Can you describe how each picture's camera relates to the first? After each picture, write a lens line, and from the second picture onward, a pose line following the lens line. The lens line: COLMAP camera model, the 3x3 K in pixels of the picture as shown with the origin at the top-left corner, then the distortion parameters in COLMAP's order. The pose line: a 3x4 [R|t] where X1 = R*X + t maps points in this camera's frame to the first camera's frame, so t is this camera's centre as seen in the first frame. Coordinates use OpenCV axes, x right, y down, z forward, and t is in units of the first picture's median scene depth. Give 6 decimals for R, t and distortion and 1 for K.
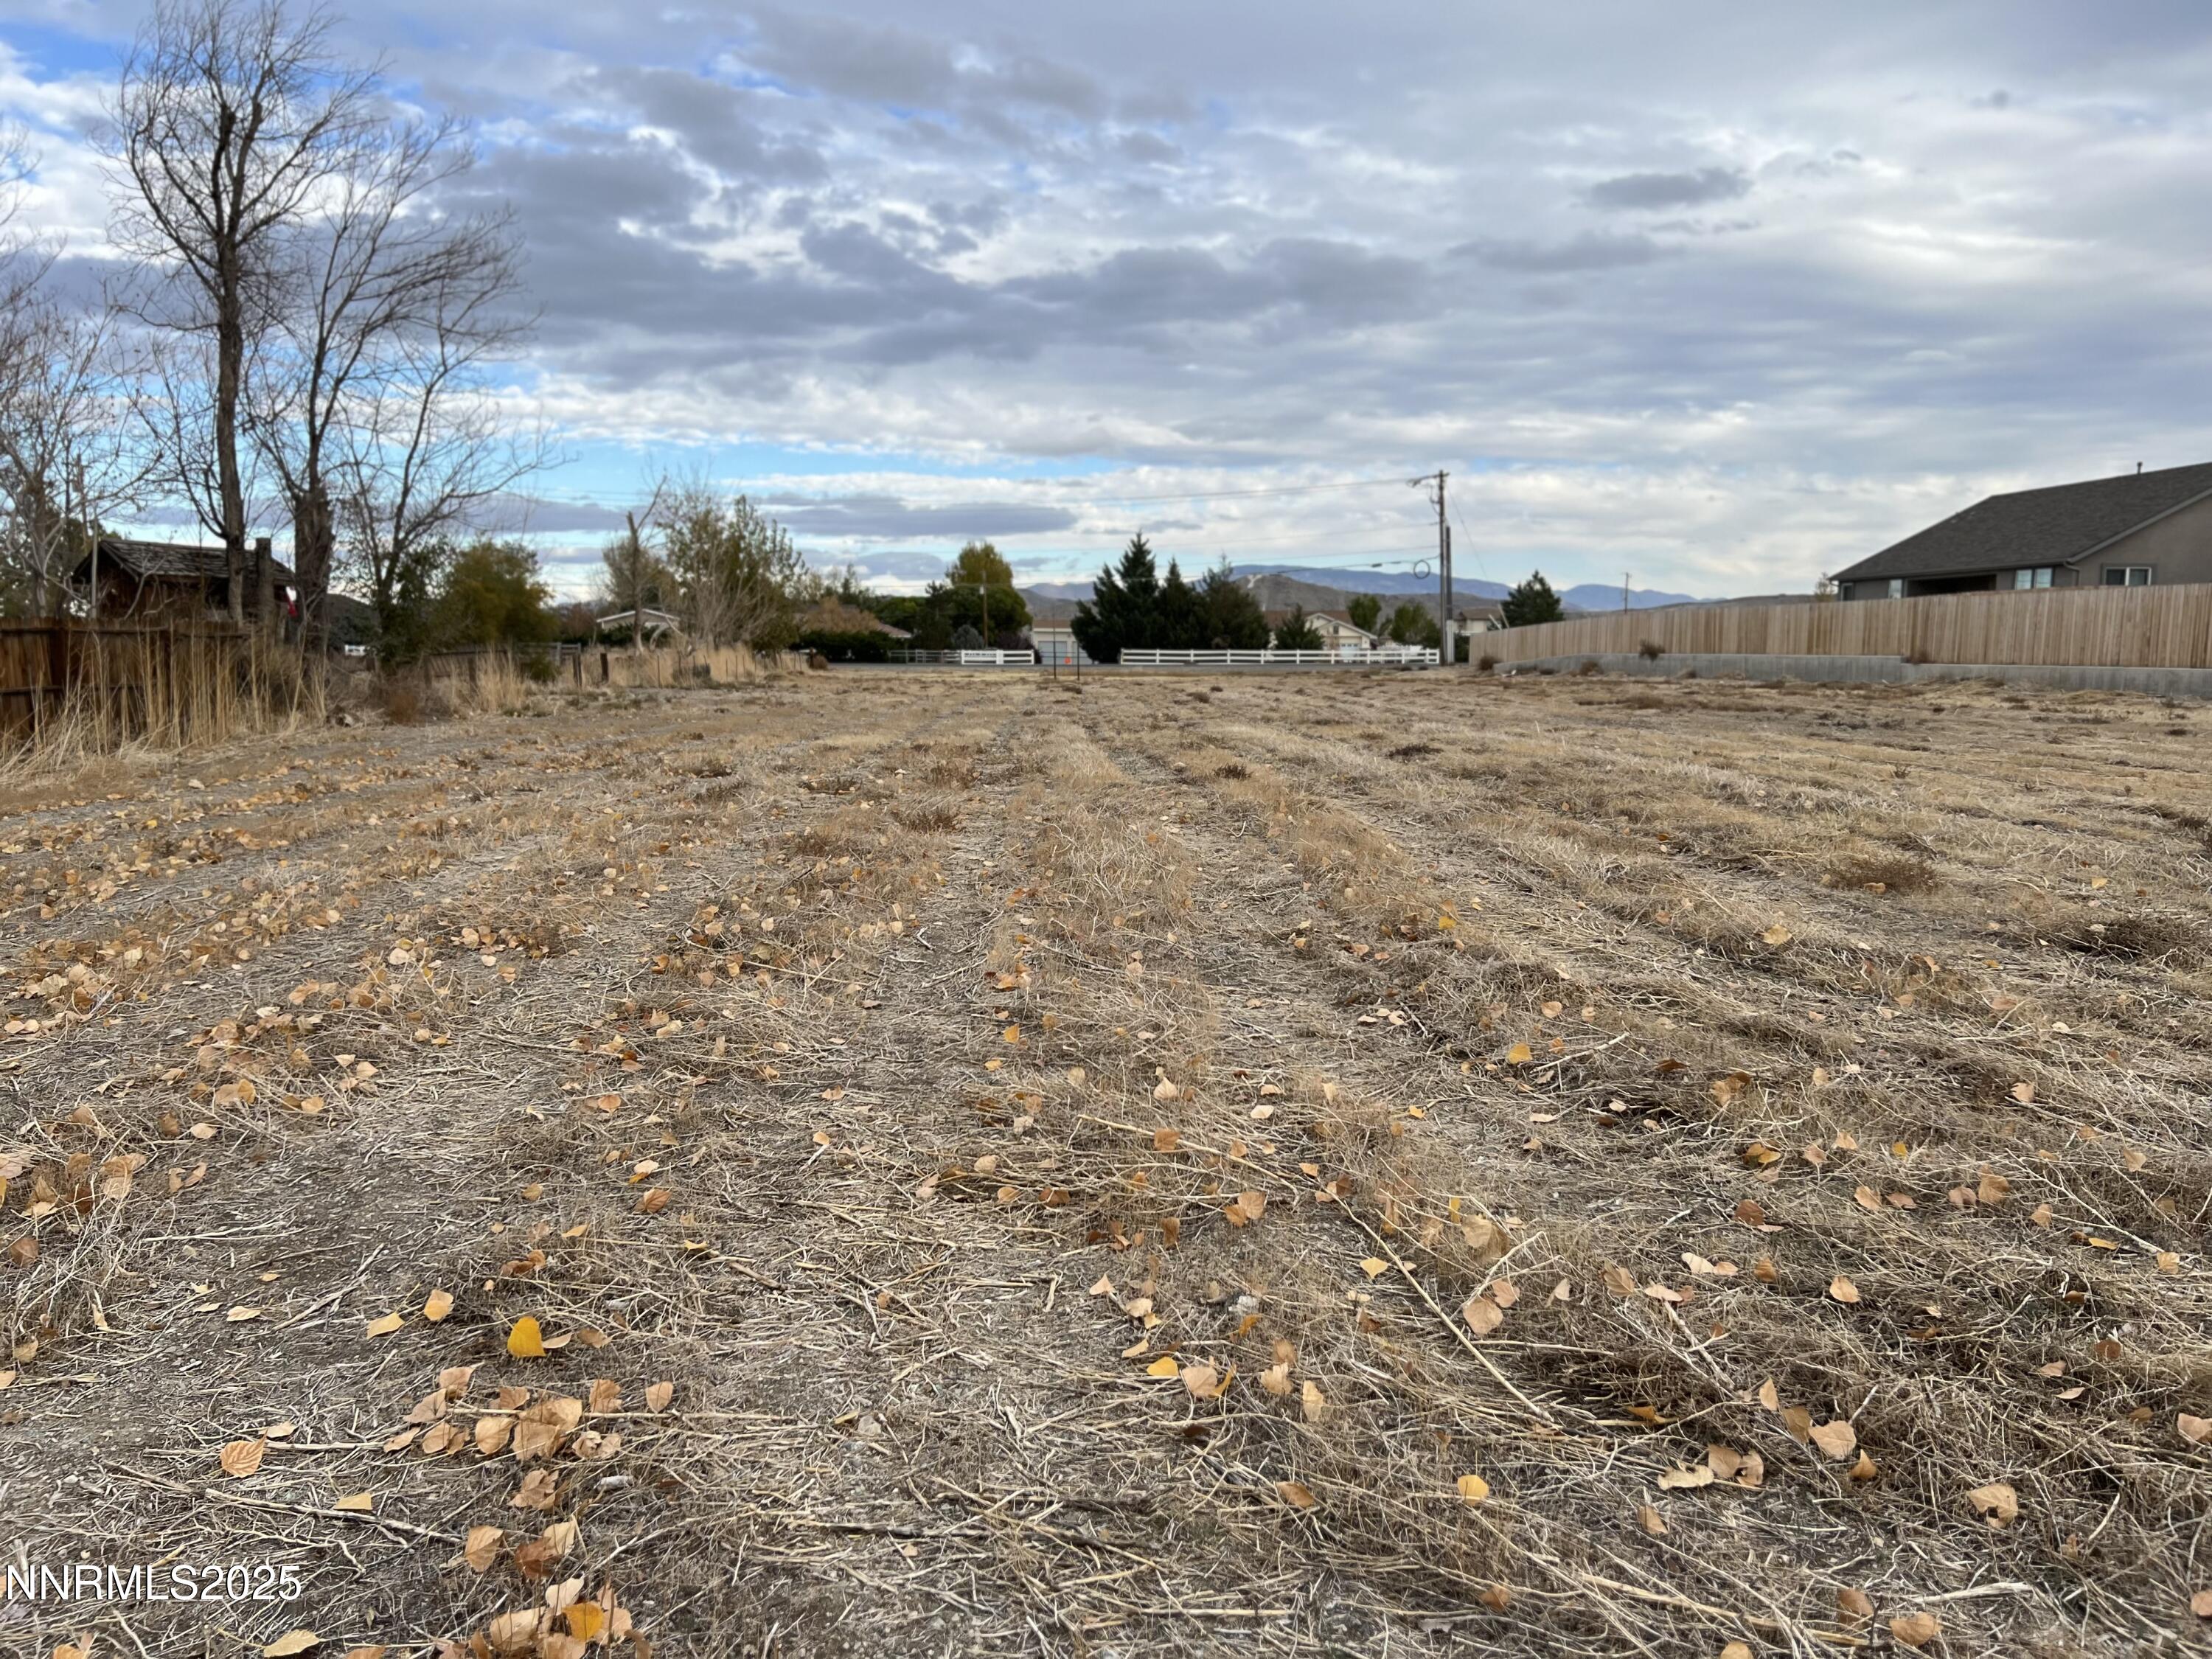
lens RADIAL K [[1604.8, 0, 1107.9], [0, 1604.8, 856.3], [0, 0, 1]] dist [0.109812, -0.001245]
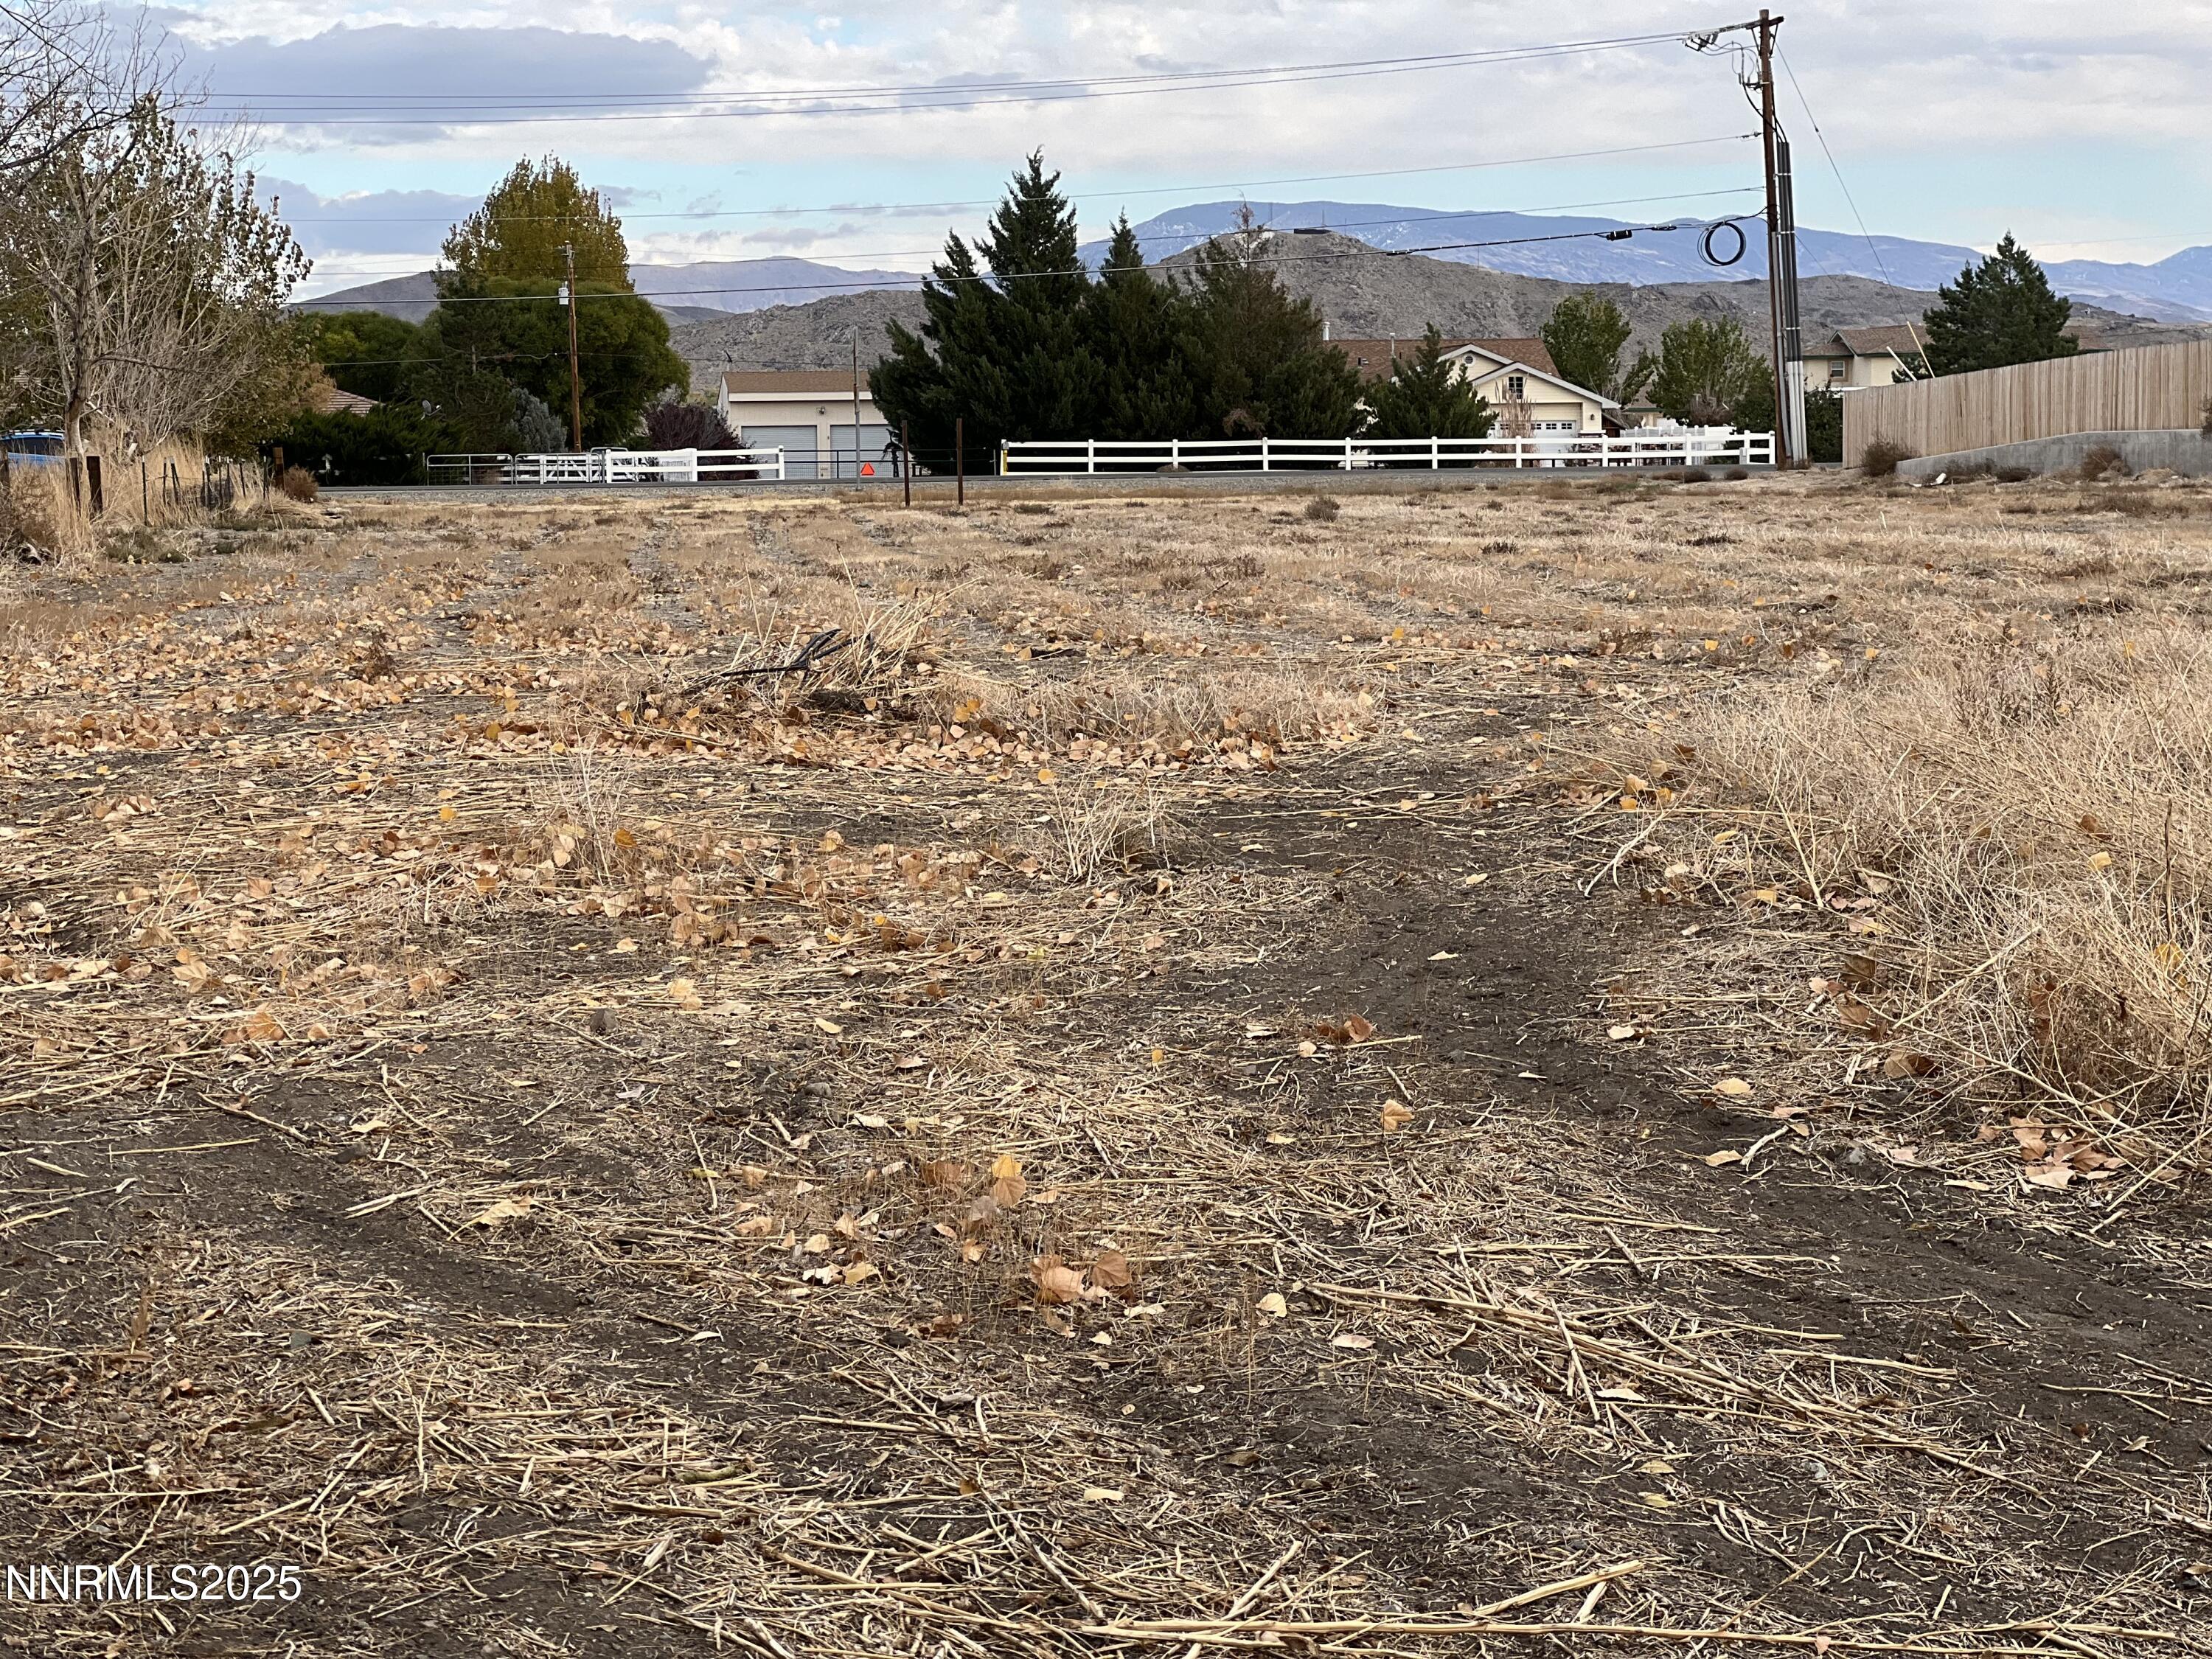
lens RADIAL K [[4728.3, 0, 1106.0], [0, 4728.3, 829.5], [0, 0, 1]] dist [0.098052, 0.739618]
pose [[0.998033, -0.020421, 0.059278, -0.037628], [0.023200, 0.998645, -0.046572, 0.025112], [-0.058247, 0.047856, 0.997154, -0.186618]]
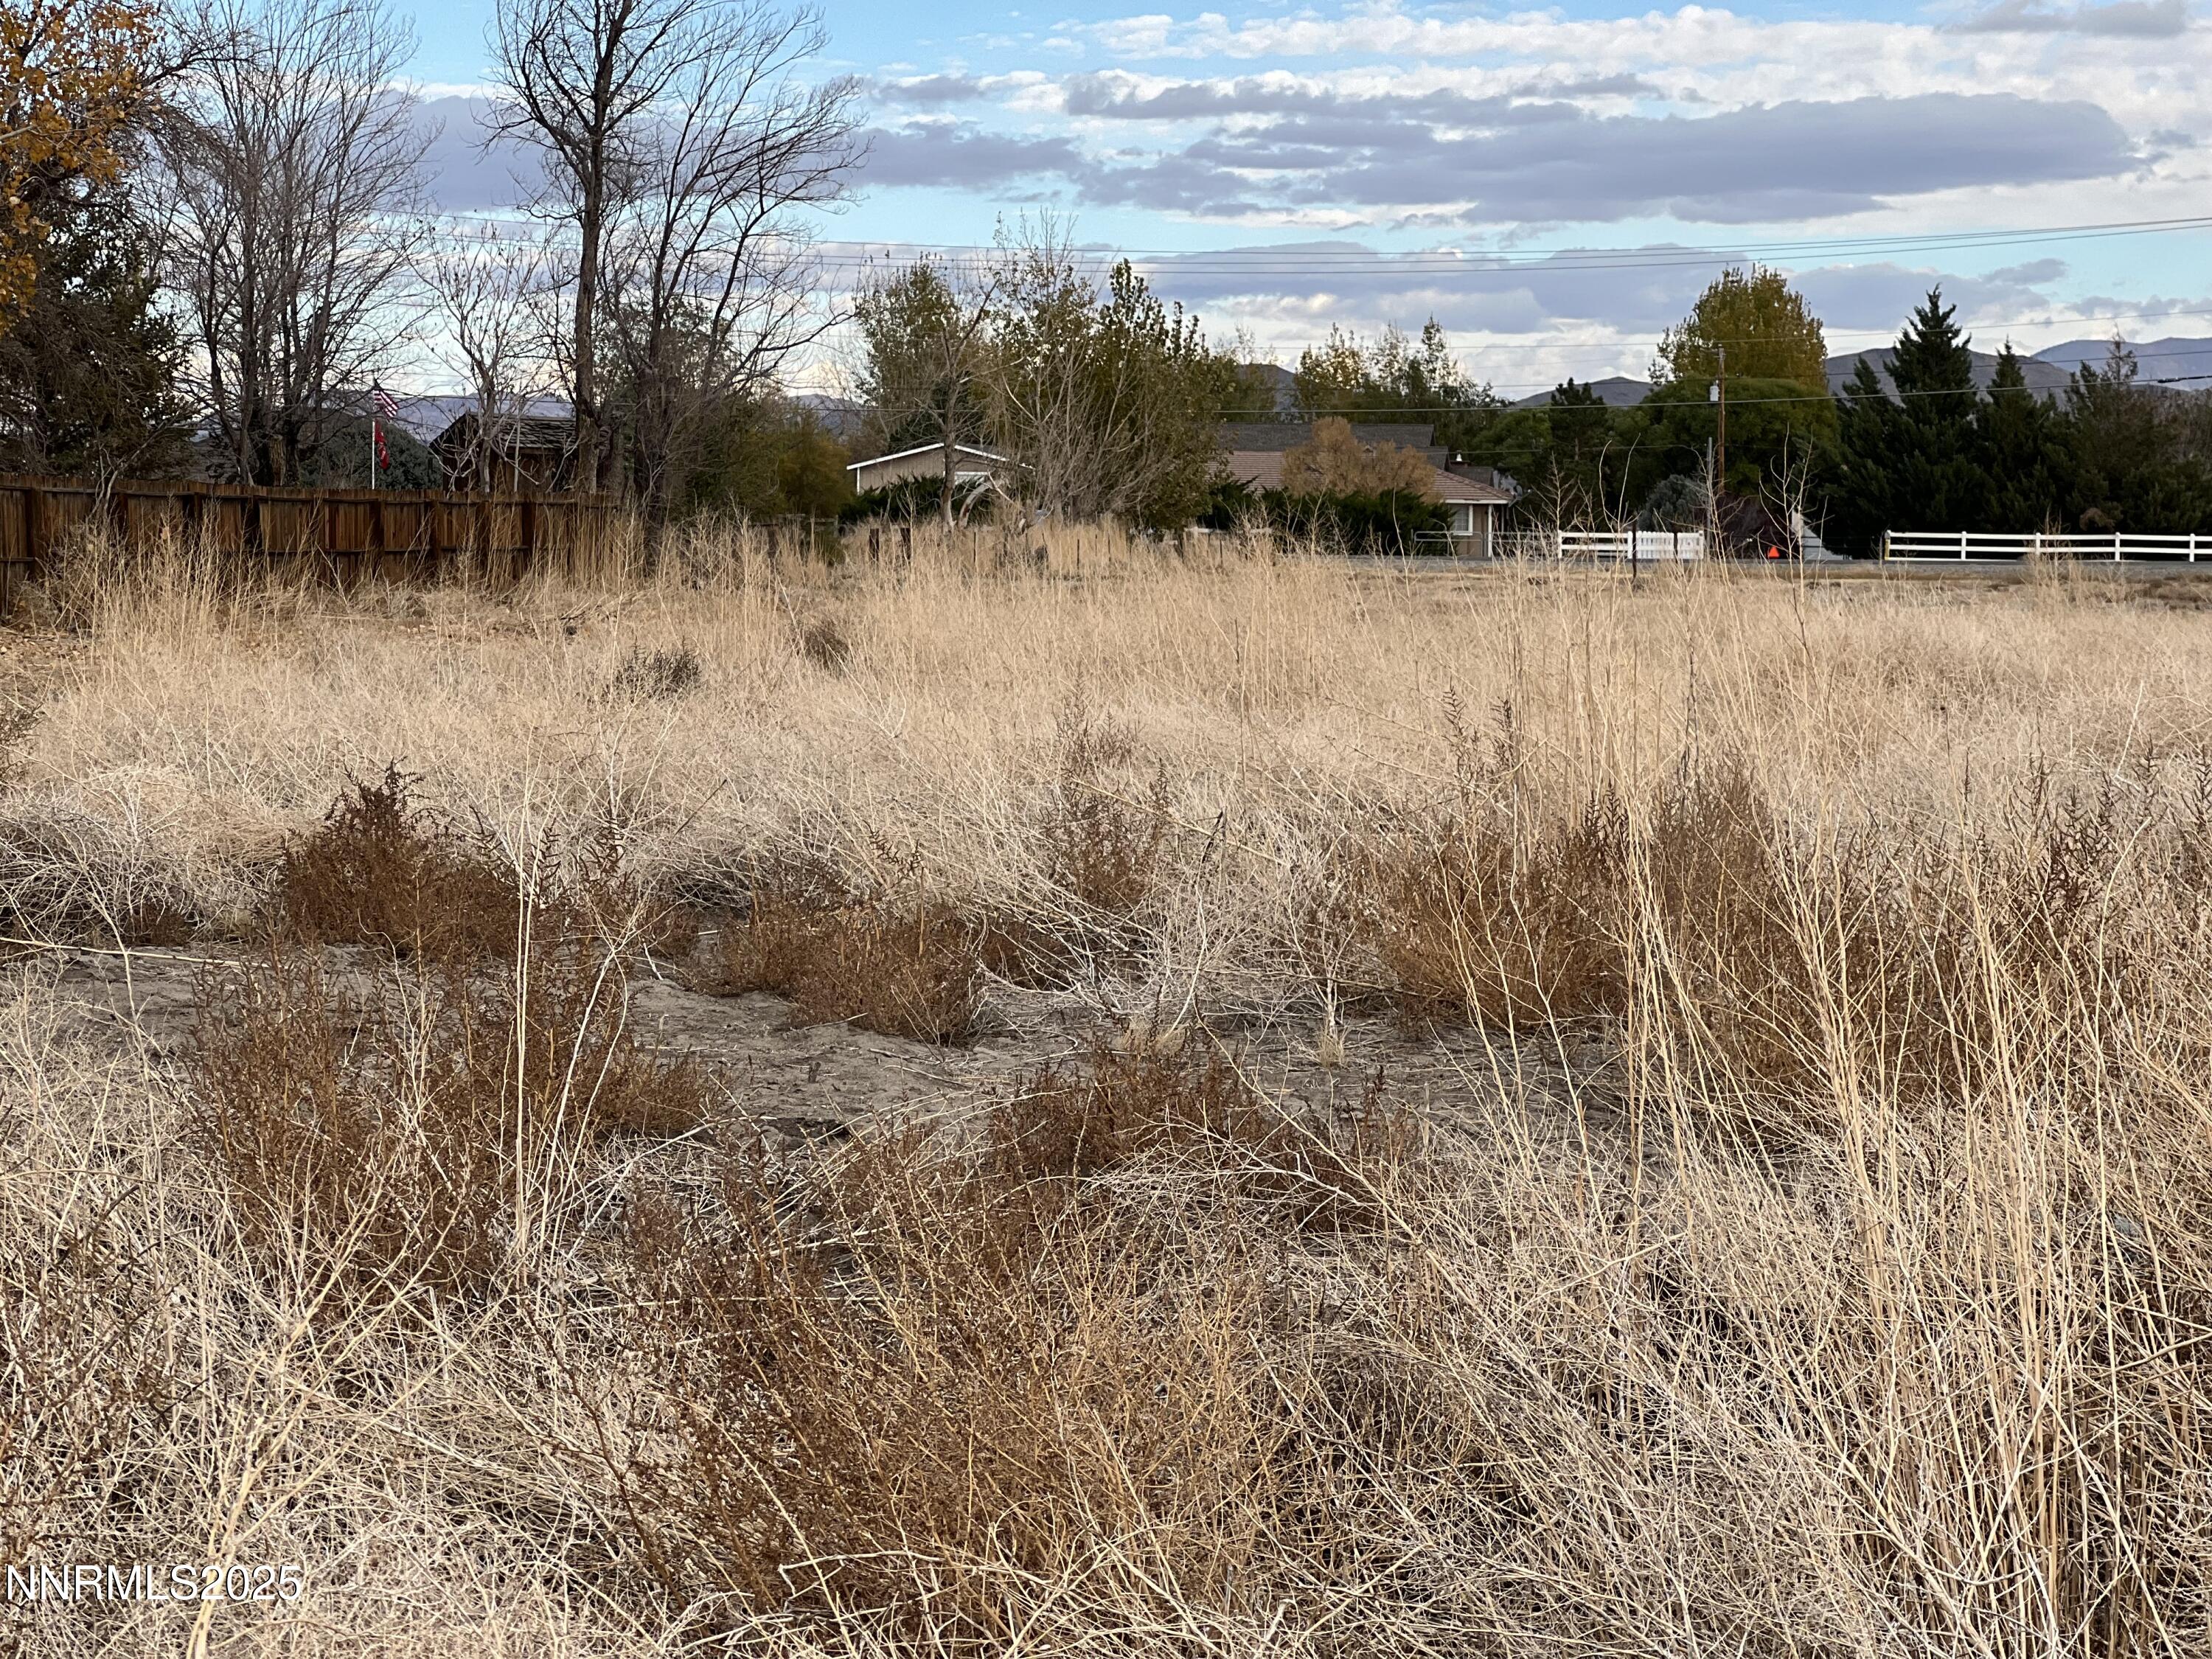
lens RADIAL K [[5024.6, 0, 1106.0], [0, 5024.6, 829.5], [0, 0, 1]] dist [-0.276542, 7.891039]
pose [[0.970627, 0.023101, -0.239476, 0.141678], [-0.039637, 0.997132, -0.064466, 0.066633], [0.237300, 0.072064, 0.968760, -0.507348]]
